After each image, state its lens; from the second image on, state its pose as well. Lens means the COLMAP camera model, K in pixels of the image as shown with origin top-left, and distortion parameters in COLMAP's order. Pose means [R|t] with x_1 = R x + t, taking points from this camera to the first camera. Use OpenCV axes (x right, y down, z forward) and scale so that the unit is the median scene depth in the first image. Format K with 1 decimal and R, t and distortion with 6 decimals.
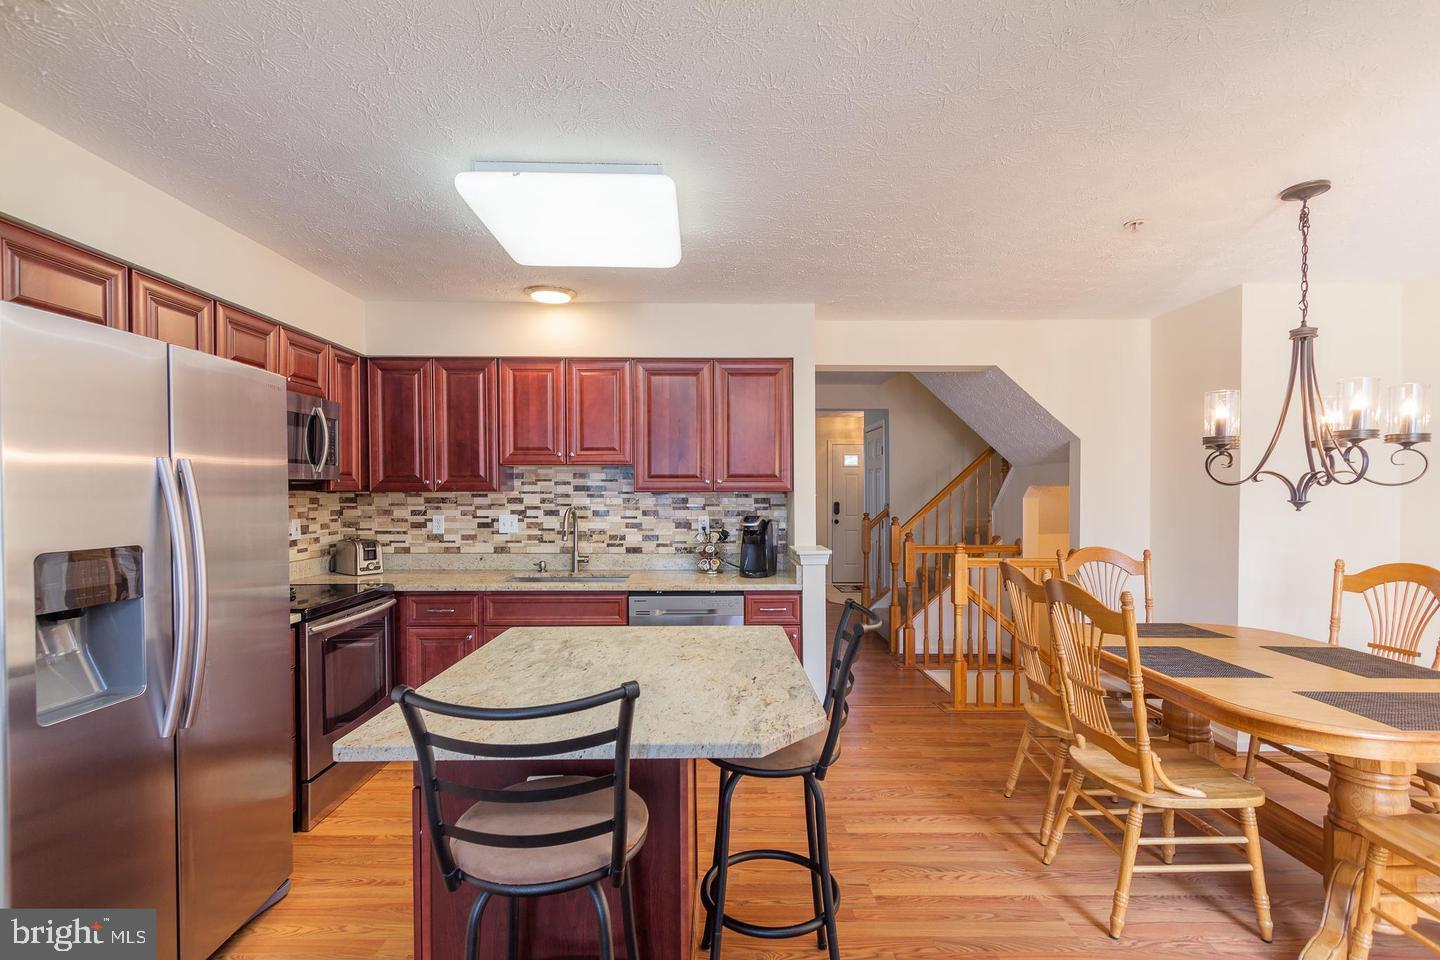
lens RADIAL K [[645.0, 0, 716.8], [0, 645.0, 496.1], [0, 0, 1]] dist [0.002276, -0.000060]
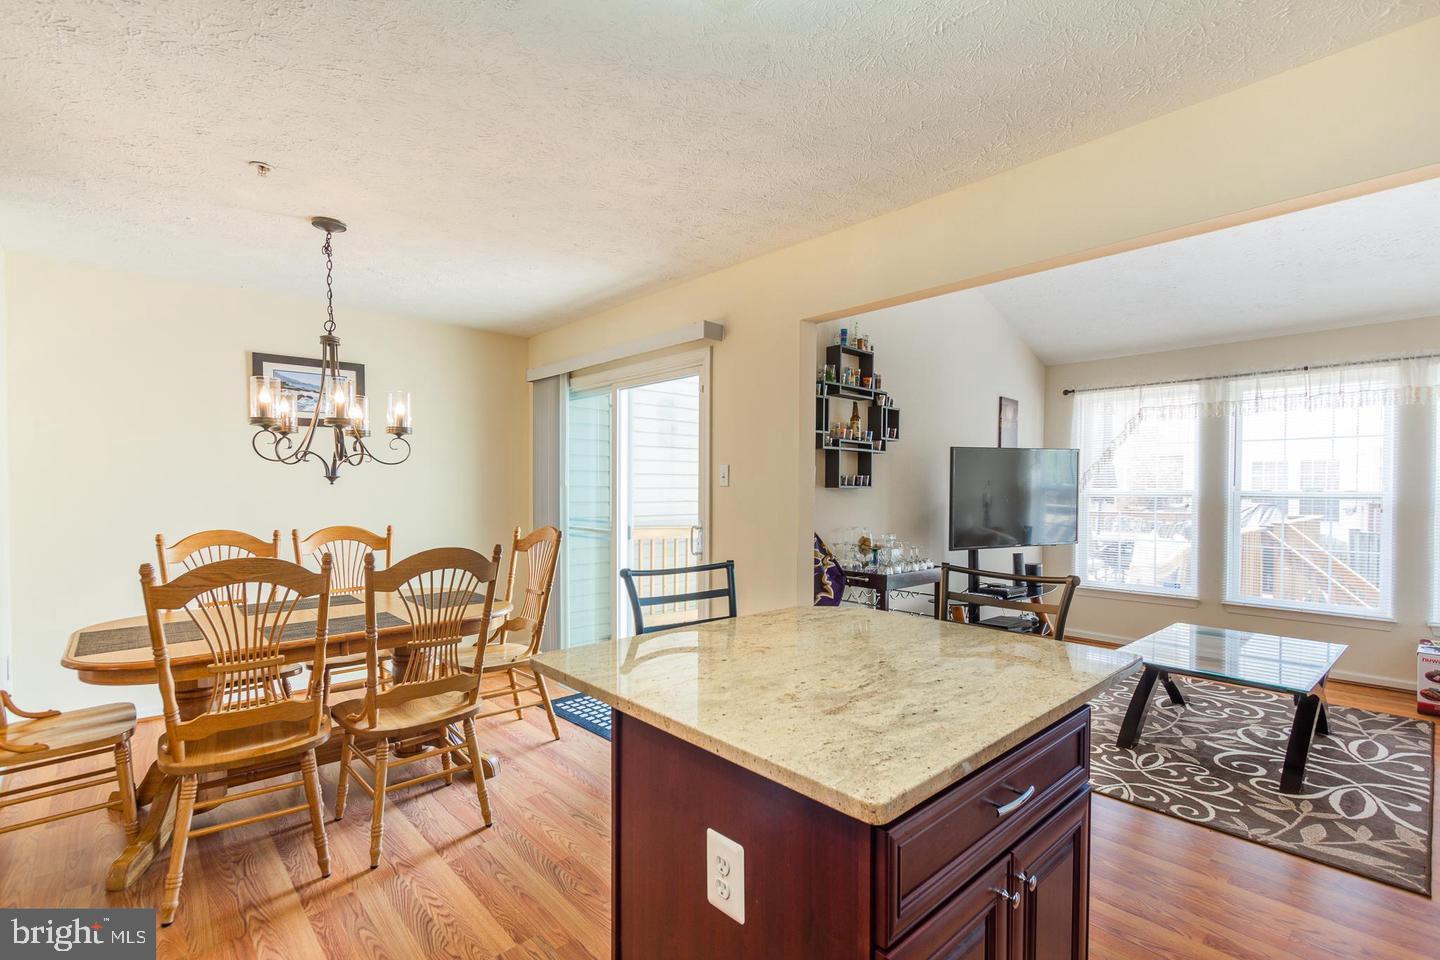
lens RADIAL K [[655.6, 0, 716.0], [0, 655.6, 498.4], [0, 0, 1]] dist [0.004104, -0.000301]
pose [[-0.672866, -0.013268, 0.739646, -0.301404], [0.003341, 0.999774, 0.020973, 0.014738], [-0.739757, 0.016584, -0.672670, 0.754088]]
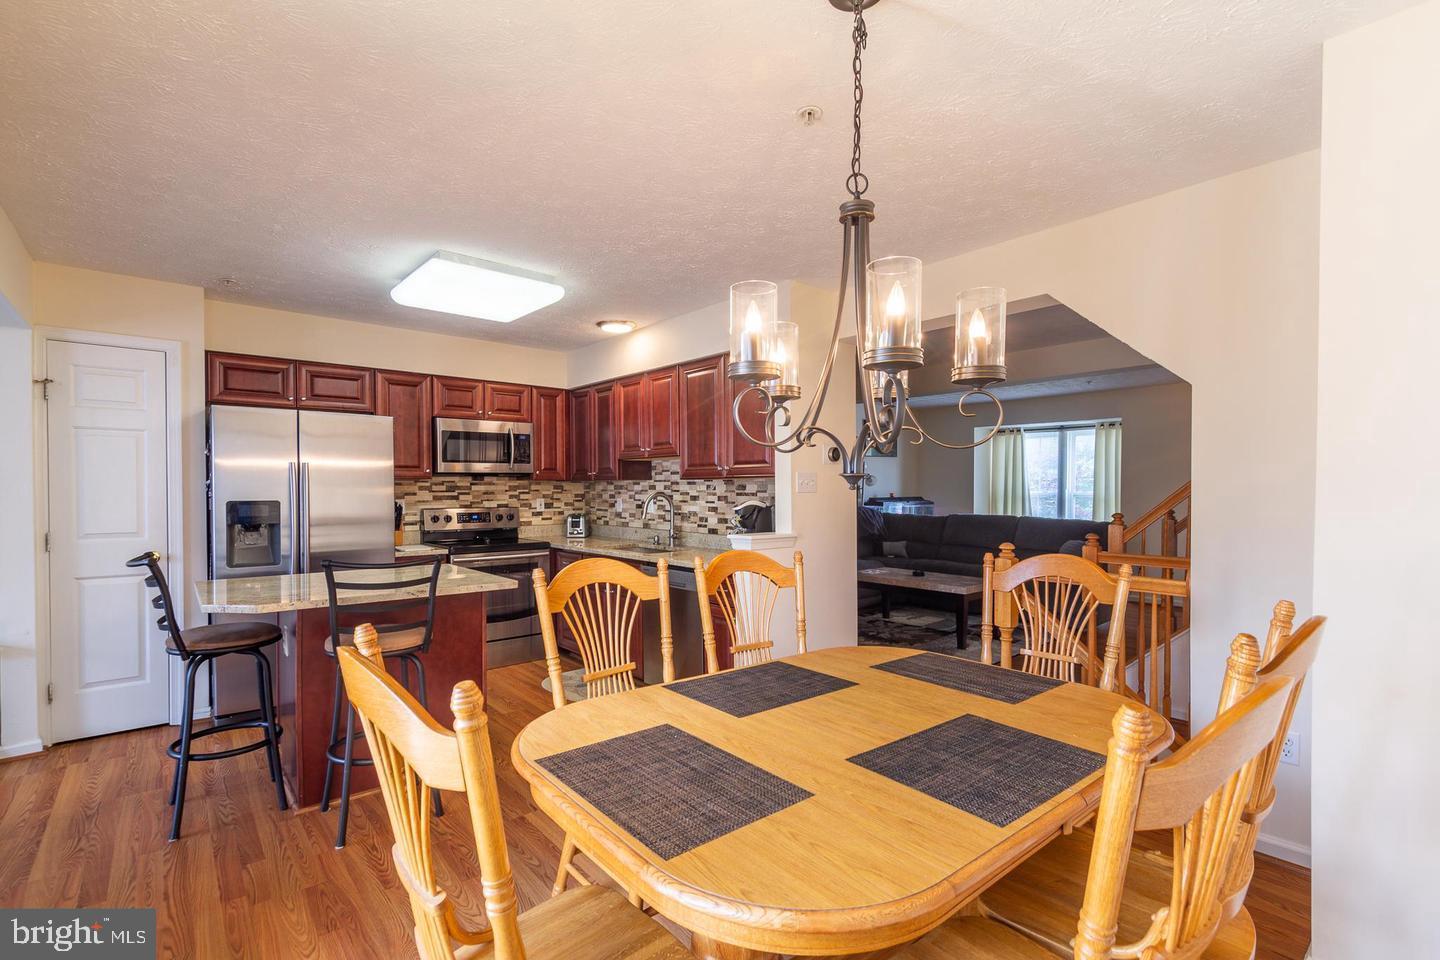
lens RADIAL K [[655.6, 0, 716.0], [0, 655.6, 498.4], [0, 0, 1]] dist [0.004104, -0.000301]
pose [[0.643528, 0.011431, -0.765337, 0.759764], [-0.005041, 0.999930, 0.010697, 0.014457], [0.765406, -0.003026, 0.643541, 0.268762]]
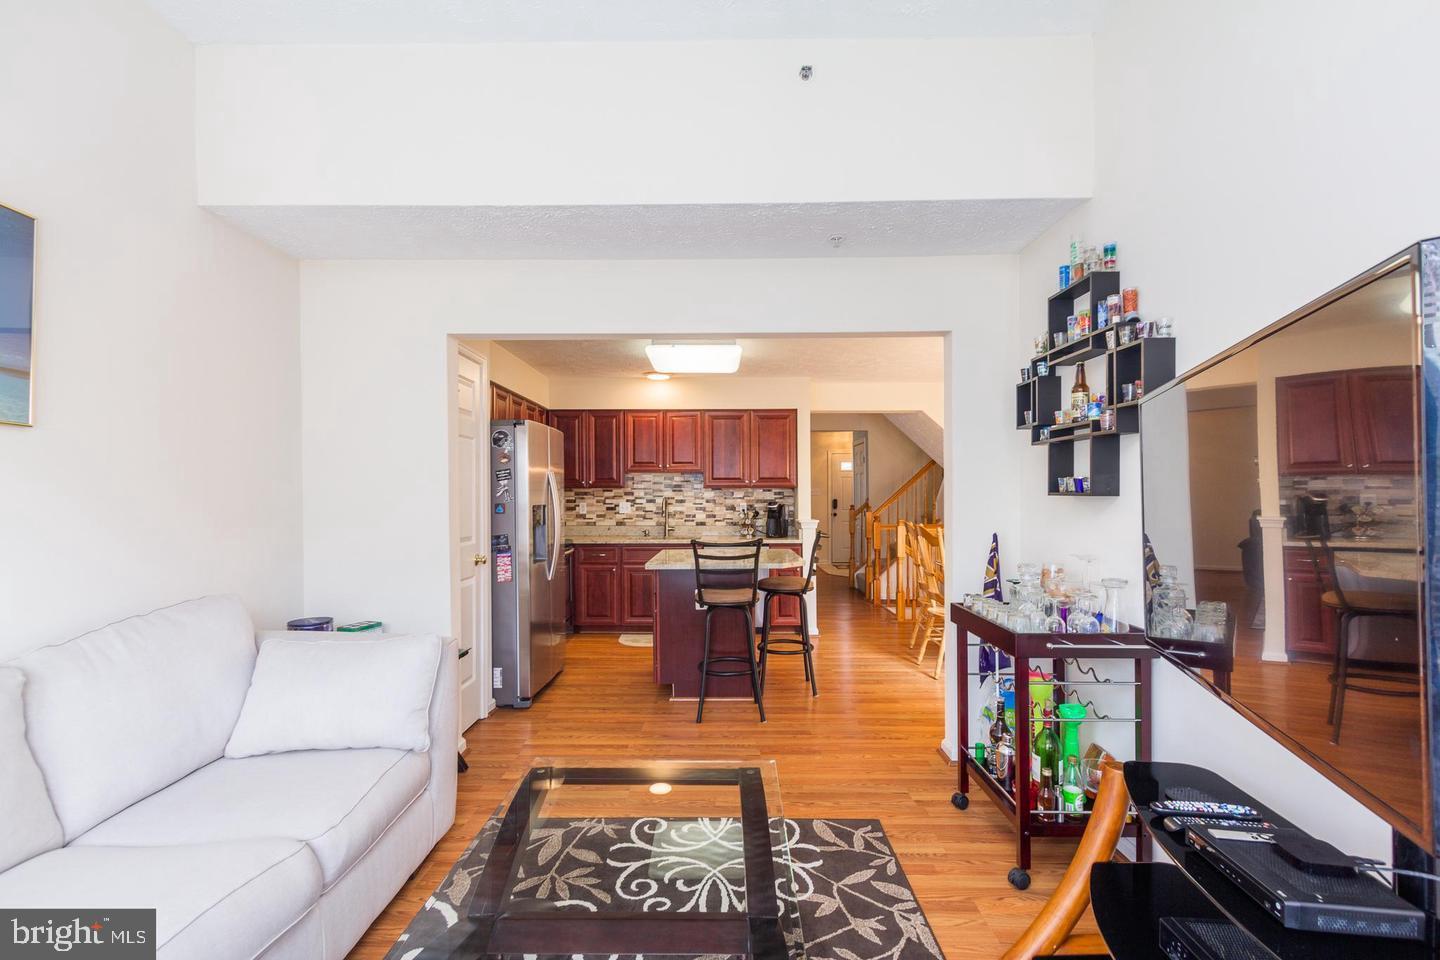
lens RADIAL K [[655.6, 0, 716.0], [0, 655.6, 498.4], [0, 0, 1]] dist [0.004104, -0.000301]
pose [[0.999883, -0.002198, -0.015128, -0.064836], [0.002177, 0.999997, -0.001387, 0.022054], [0.015131, 0.001354, 0.999885, -0.679298]]
